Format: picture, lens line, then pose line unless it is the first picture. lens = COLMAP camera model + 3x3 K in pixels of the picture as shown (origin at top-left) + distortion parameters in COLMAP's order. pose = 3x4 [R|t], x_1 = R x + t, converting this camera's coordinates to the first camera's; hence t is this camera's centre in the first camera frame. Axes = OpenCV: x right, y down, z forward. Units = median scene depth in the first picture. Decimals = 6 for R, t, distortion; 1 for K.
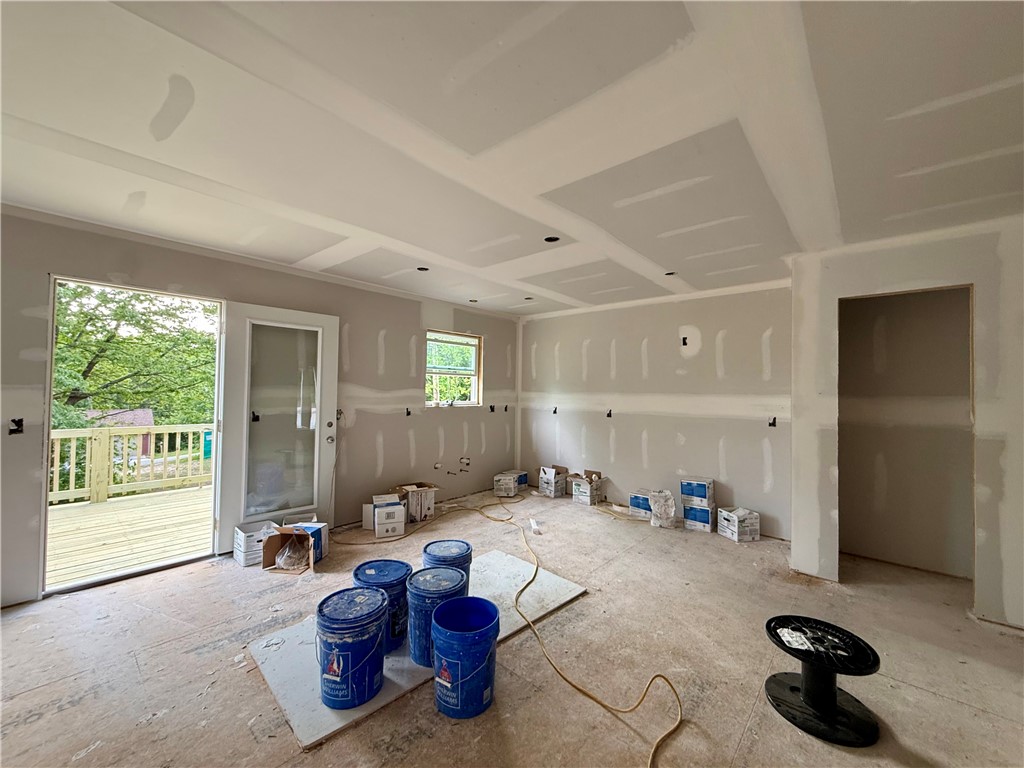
lens RADIAL K [[411.2, 0, 507.4], [0, 411.2, 384.3], [0, 0, 1]] dist [-0.006627, 0.000710]
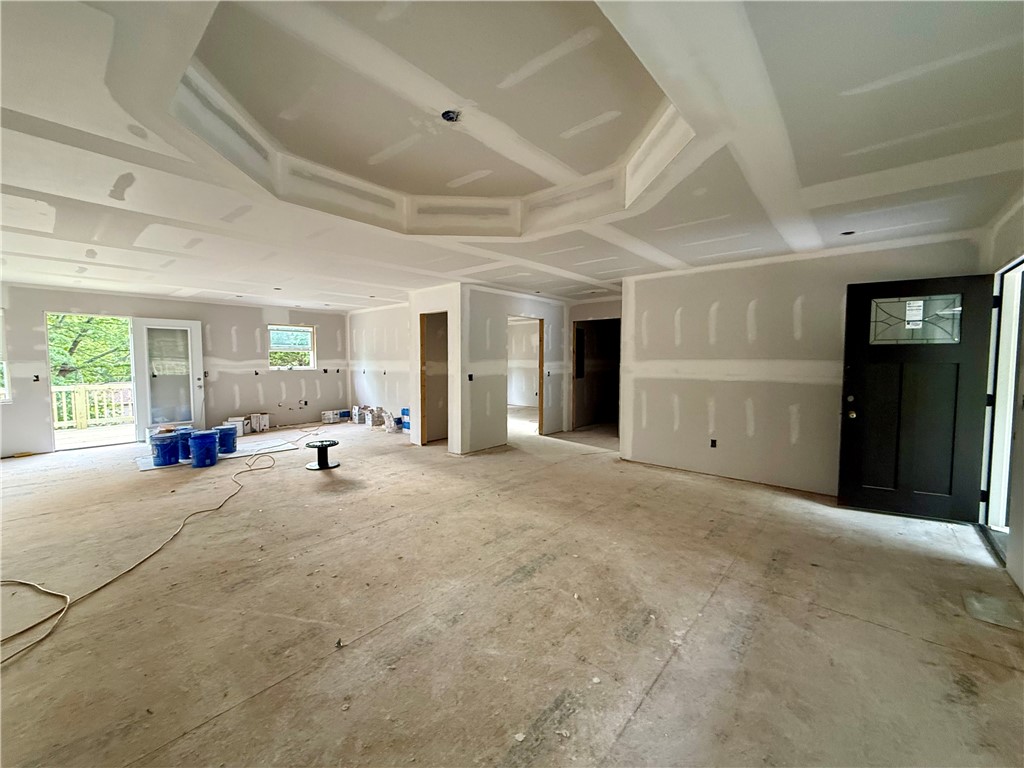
lens RADIAL K [[411.2, 0, 508.5], [0, 411.2, 387.4], [0, 0, 1]] dist [-0.006627, 0.000710]
pose [[0.999838, -0.014714, 0.010329, 0.739741], [0.013804, 0.996433, 0.083247, -0.001374], [-0.011517, -0.083091, 0.996475, -0.683574]]
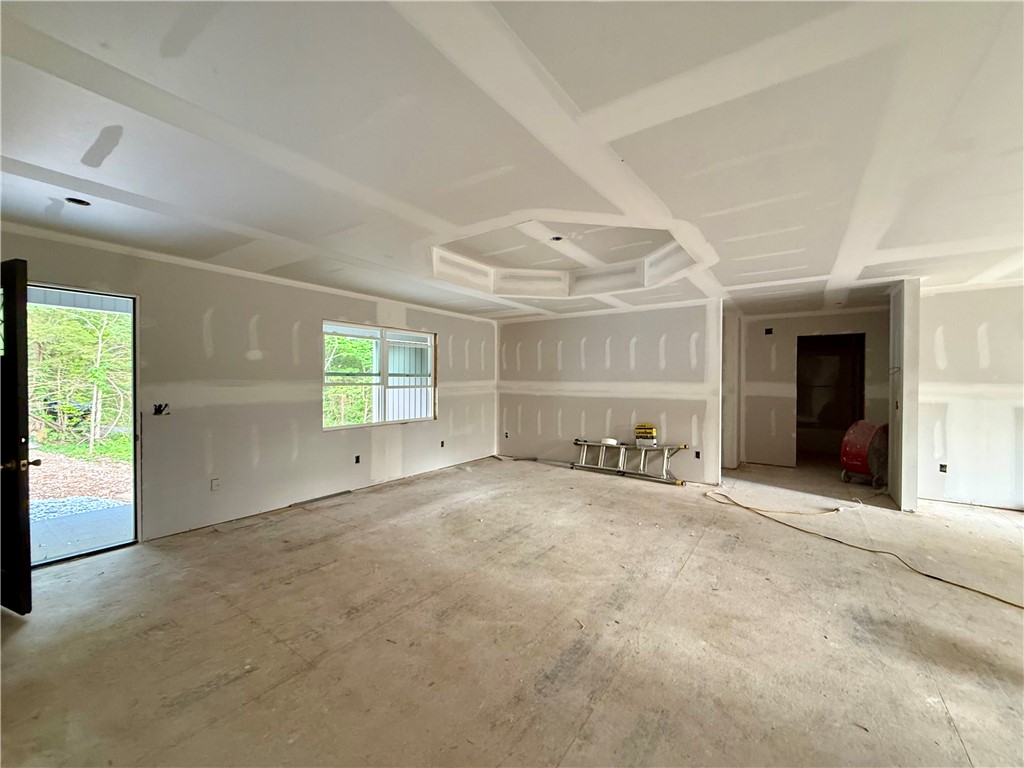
lens RADIAL K [[411.2, 0, 511.1], [0, 411.2, 380.3], [0, 0, 1]] dist [-0.006627, 0.000710]
pose [[-0.992978, -0.015858, -0.117231, 0.863717], [-0.014457, 0.999814, -0.012796, 0.018171], [0.117413, -0.011011, -0.993022, 0.605033]]
